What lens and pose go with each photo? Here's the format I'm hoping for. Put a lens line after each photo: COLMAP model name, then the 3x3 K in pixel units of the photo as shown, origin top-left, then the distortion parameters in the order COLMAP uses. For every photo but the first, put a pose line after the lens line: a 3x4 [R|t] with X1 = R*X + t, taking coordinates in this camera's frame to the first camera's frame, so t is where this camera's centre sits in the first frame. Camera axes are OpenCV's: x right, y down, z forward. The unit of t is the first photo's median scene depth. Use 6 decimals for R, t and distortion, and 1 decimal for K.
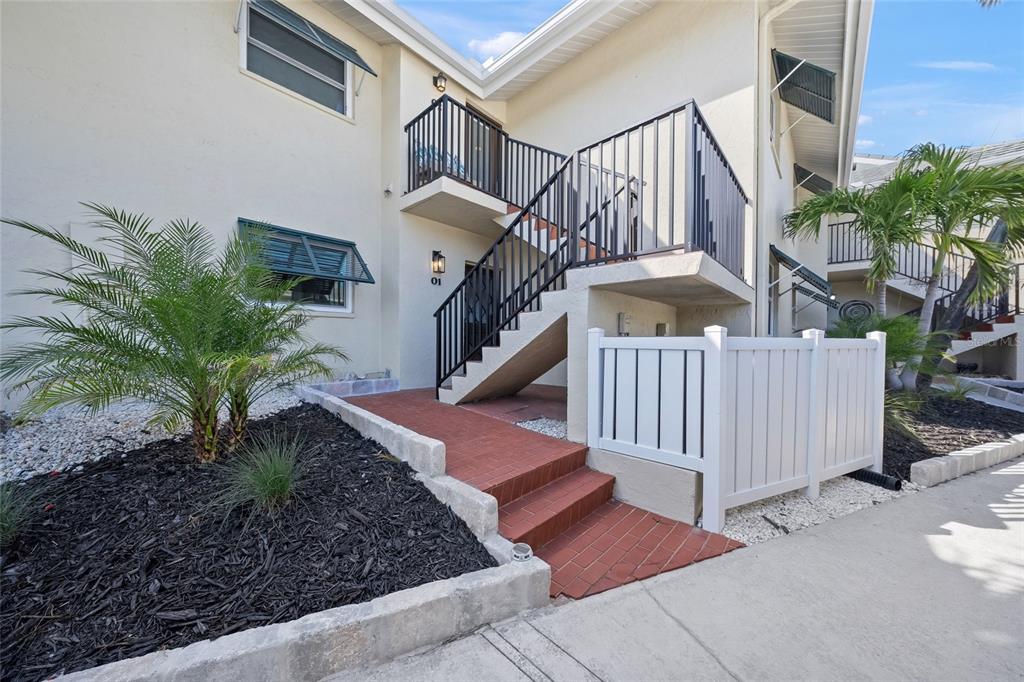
lens RADIAL K [[348.0, 0, 511.7], [0, 348.0, 346.8], [0, 0, 1]] dist [0.000534, 0.000052]
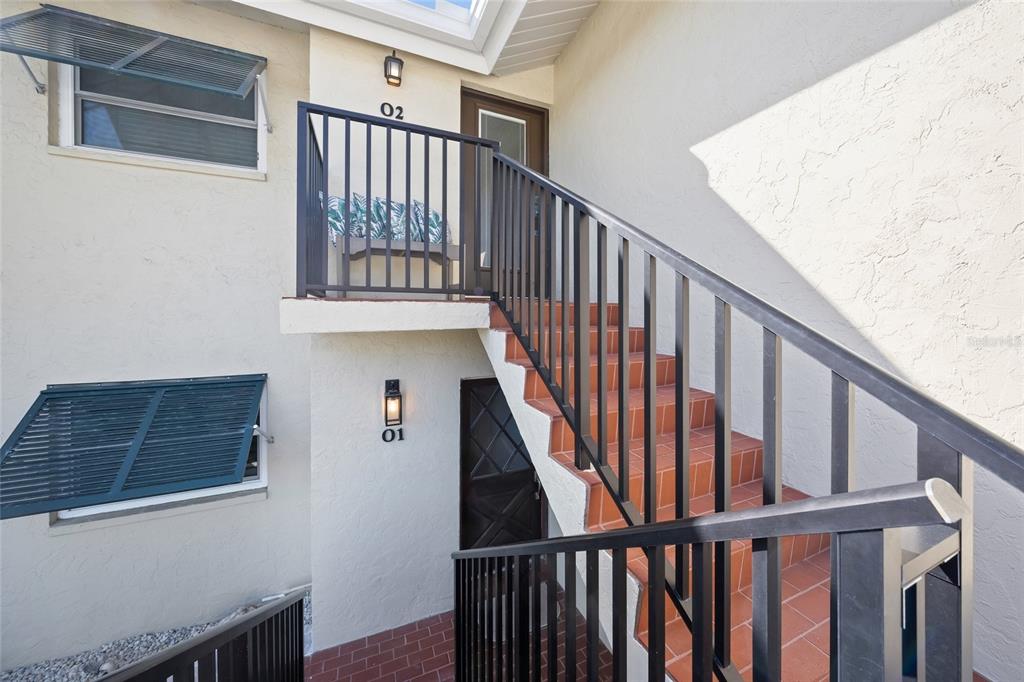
lens RADIAL K [[353.7, 0, 515.1], [0, 353.7, 327.0], [0, 0, 1]] dist [-0.000765, -0.000016]
pose [[0.915548, 0.002964, -0.402199, 0.193159], [0.001290, 0.999946, 0.010305, -0.384697], [0.402208, -0.009953, 0.915494, 0.599797]]
